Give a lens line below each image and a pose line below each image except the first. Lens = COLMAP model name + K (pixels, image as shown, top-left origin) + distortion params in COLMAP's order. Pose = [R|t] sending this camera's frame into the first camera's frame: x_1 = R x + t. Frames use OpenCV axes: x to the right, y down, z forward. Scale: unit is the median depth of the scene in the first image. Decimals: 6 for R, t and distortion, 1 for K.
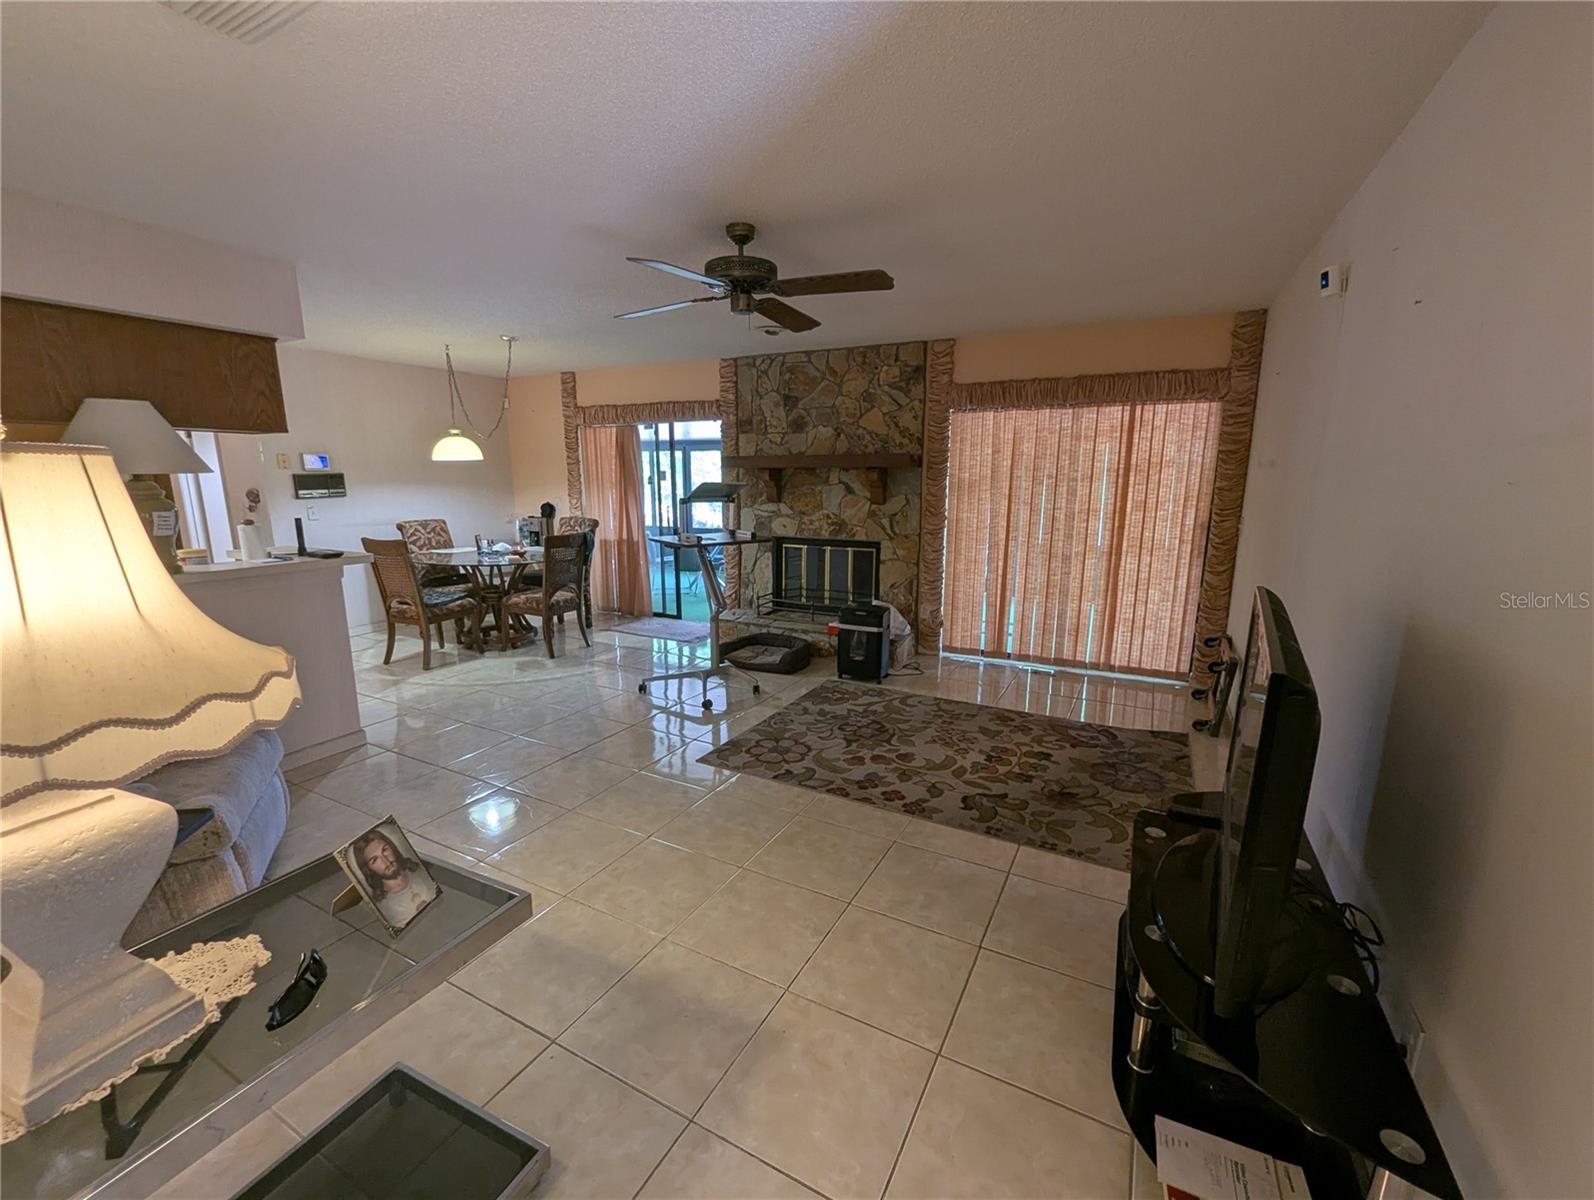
lens RADIAL K [[666.9, 0, 796.1], [0, 666.9, 609.5], [0, 0, 1]] dist [-0.001269, 0.000451]
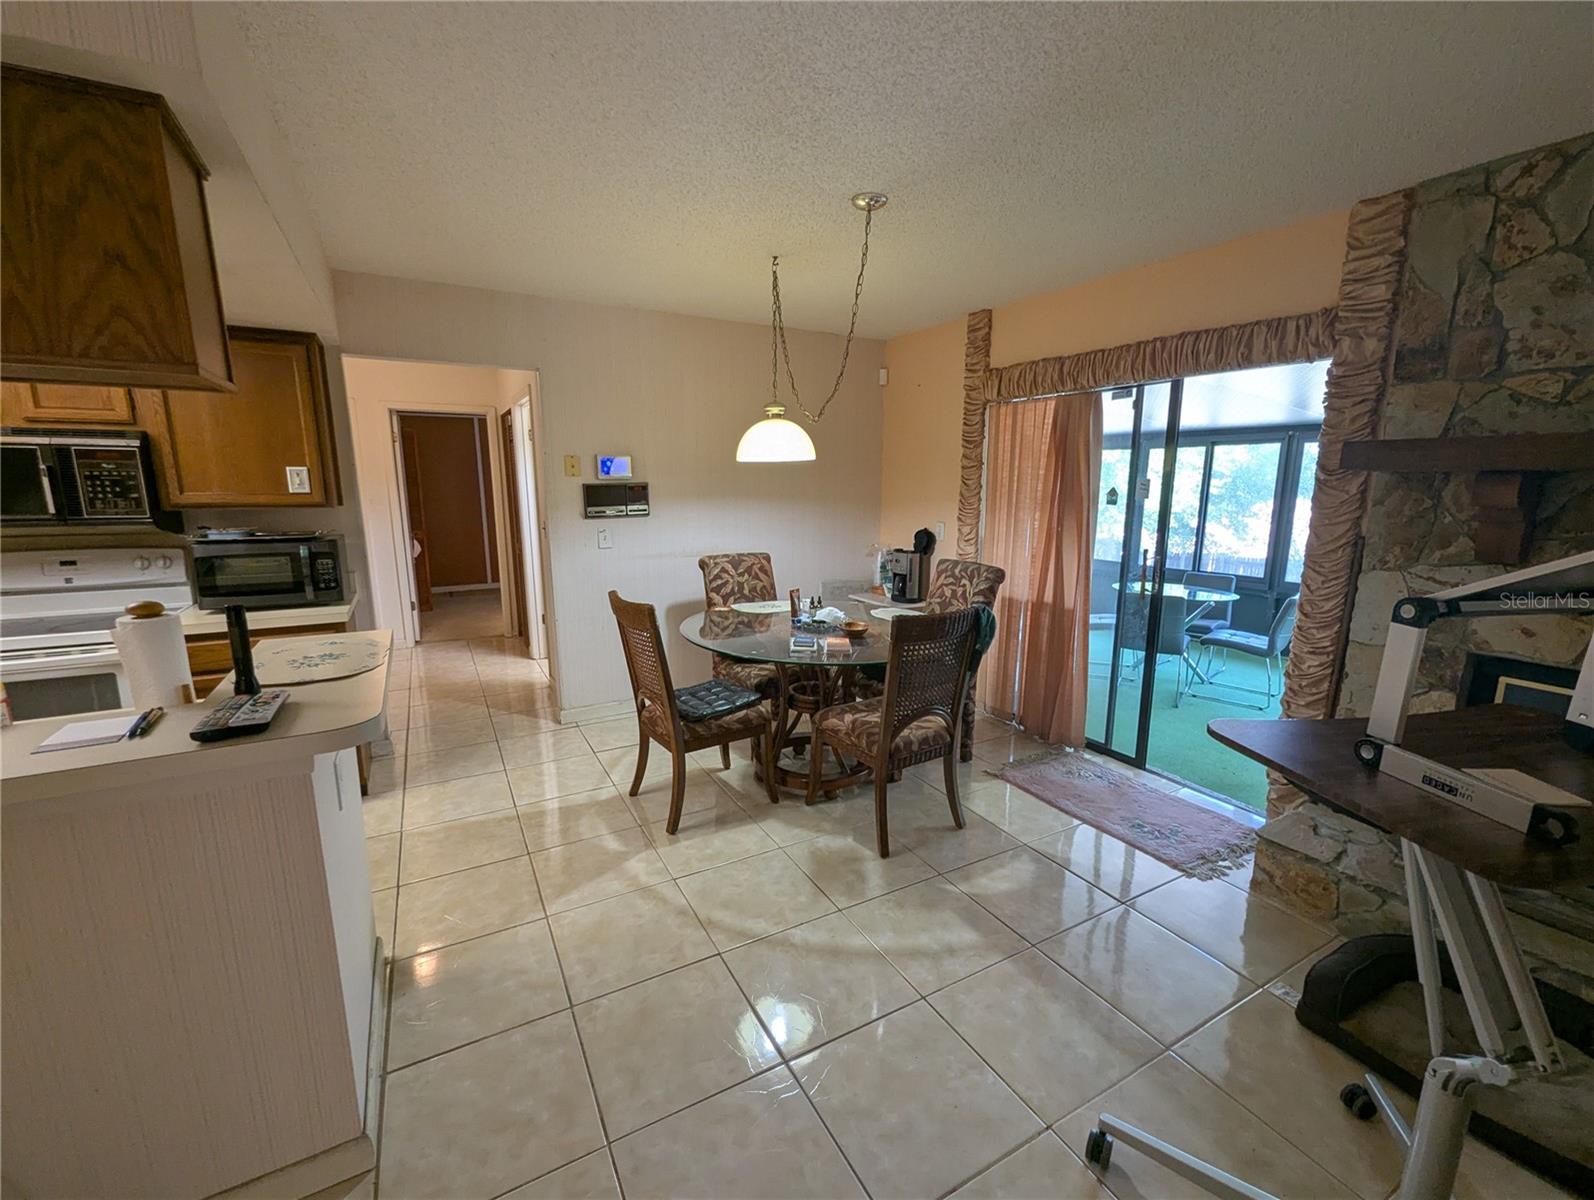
lens RADIAL K [[666.9, 0, 794.0], [0, 666.9, 609.1], [0, 0, 1]] dist [-0.001269, 0.000451]
pose [[0.838962, 0.102217, -0.534505, -0.166243], [-0.109486, 0.993822, 0.018206, -0.105353], [0.533063, 0.043246, 0.844969, 0.509193]]
